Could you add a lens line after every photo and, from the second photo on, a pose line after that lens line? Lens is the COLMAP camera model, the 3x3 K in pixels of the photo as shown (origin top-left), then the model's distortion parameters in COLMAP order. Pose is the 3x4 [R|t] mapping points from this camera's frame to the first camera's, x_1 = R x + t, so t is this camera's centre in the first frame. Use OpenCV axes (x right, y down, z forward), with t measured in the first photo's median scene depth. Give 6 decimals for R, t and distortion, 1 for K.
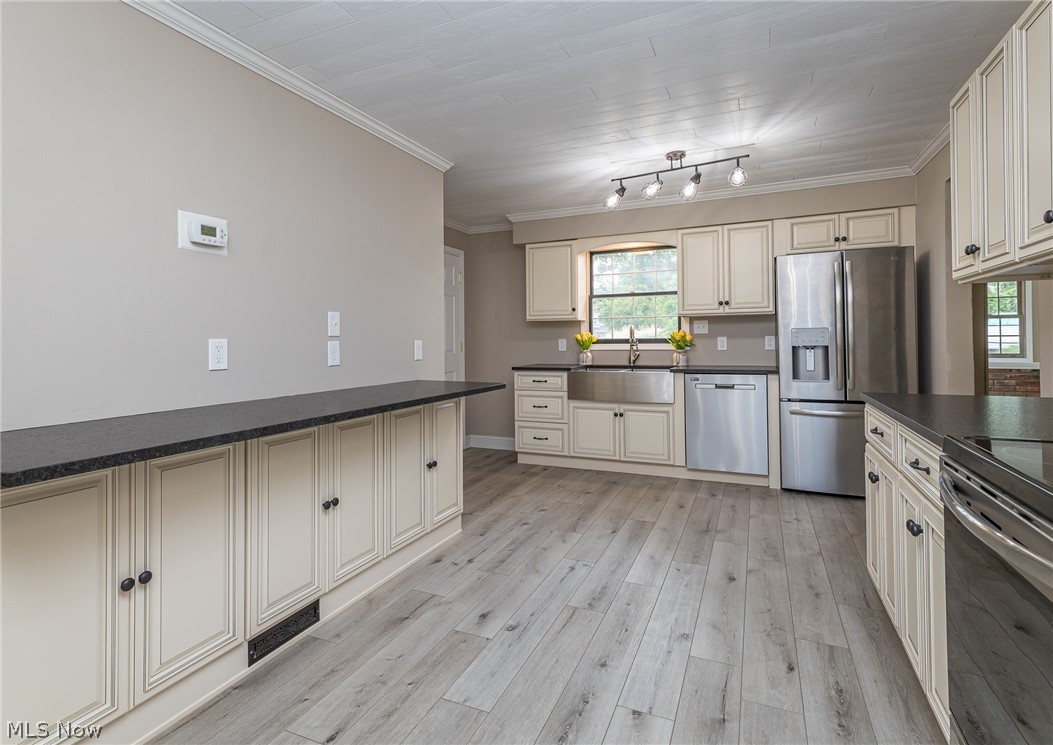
lens RADIAL K [[534.4, 0, 514.0], [0, 534.4, 336.1], [0, 0, 1]] dist [0.018690, -0.000468]
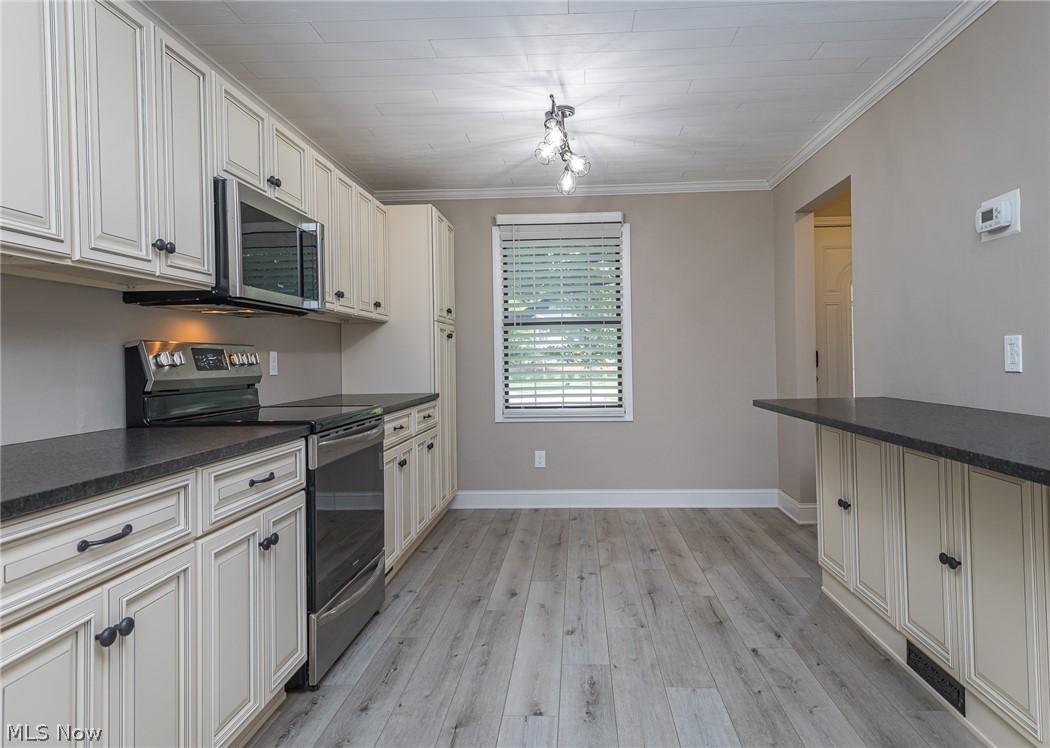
lens RADIAL K [[646.6, 0, 553.0], [0, 646.6, 353.4], [0, 0, 1]] dist [0.038498, -0.001201]
pose [[-0.924670, 0.022478, -0.380105, 0.383412], [0.029255, 0.999499, -0.012061, 0.018603], [0.379643, -0.022272, -0.924865, 1.267208]]
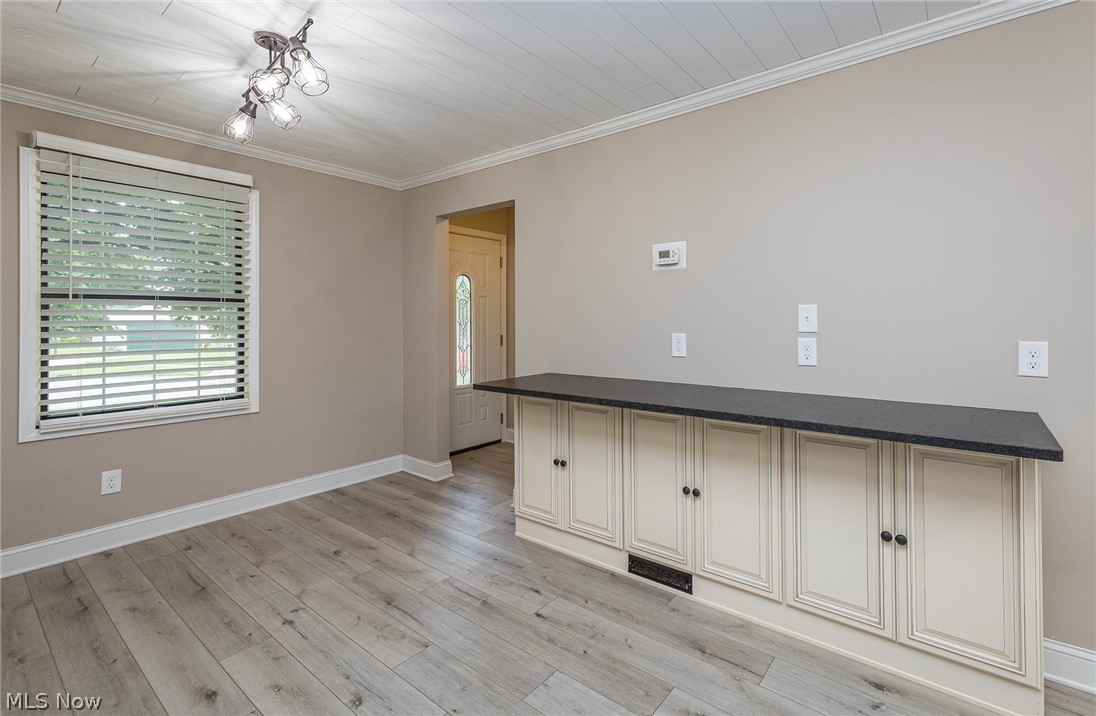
lens RADIAL K [[494.9, 0, 592.0], [0, 494.9, 318.0], [0, 0, 1]] dist [0.013143, -0.000936]
pose [[-0.217568, 0.004297, -0.976036, 0.512912], [0.014709, 0.999891, 0.001123, -0.027915], [0.975934, -0.014112, -0.217607, 0.797301]]
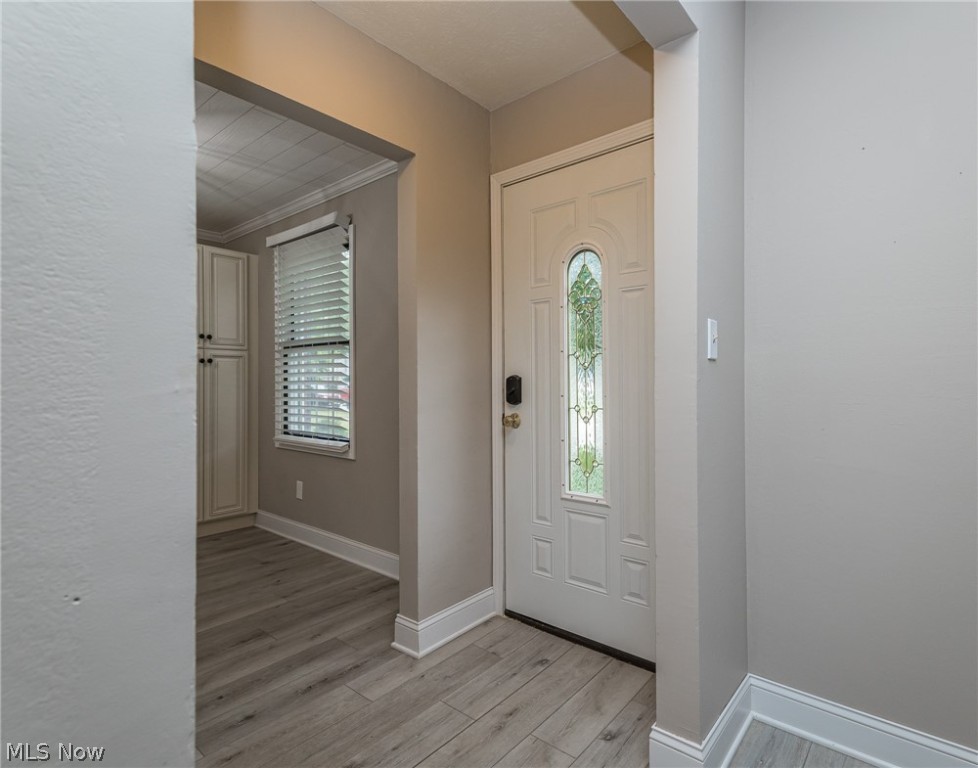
lens RADIAL K [[514.8, 0, 489.0], [0, 514.8, 384.0], [0, 0, 1]] dist [-0.000045, 0.000026]
pose [[-0.961687, 0.017287, 0.273605, -1.011644], [0.014820, 0.999829, -0.011079, 0.032657], [-0.273750, -0.006600, -0.961778, 0.774773]]
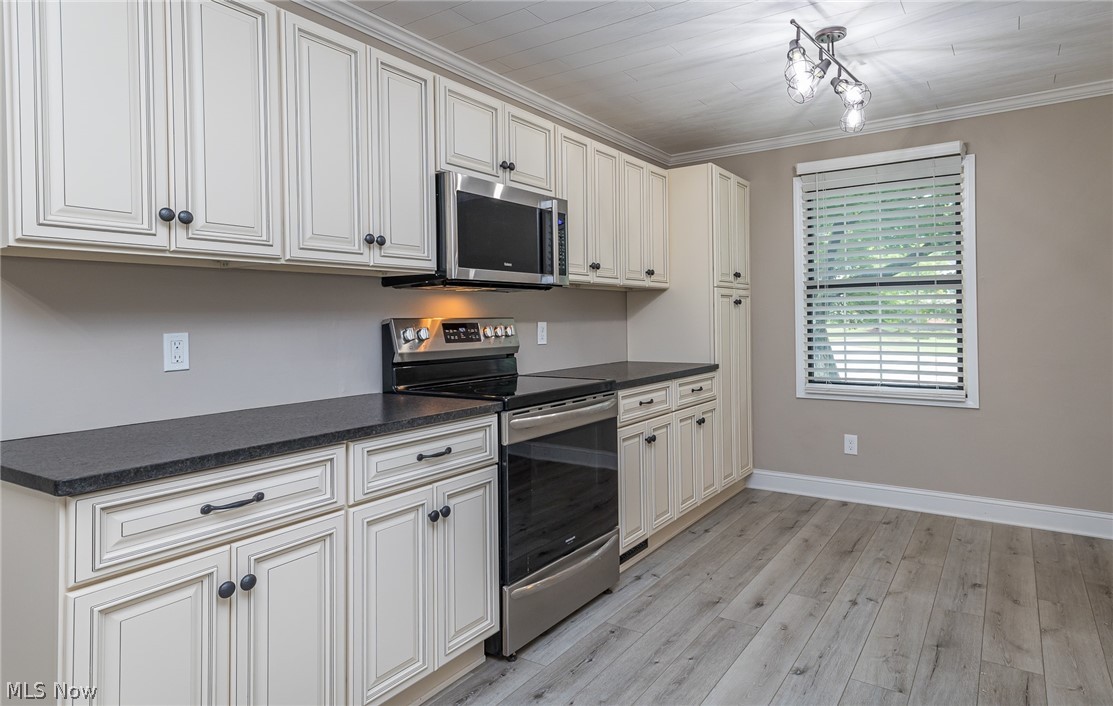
lens RADIAL K [[649.6, 0, 592.5], [0, 649.6, 312.3], [0, 0, 1]] dist [0.045103, -0.013445]
pose [[-0.989726, 0.024794, 0.140809, 0.136073], [0.022303, 0.999566, -0.019245, -0.005717], [-0.141225, -0.015907, -0.989850, 1.214986]]
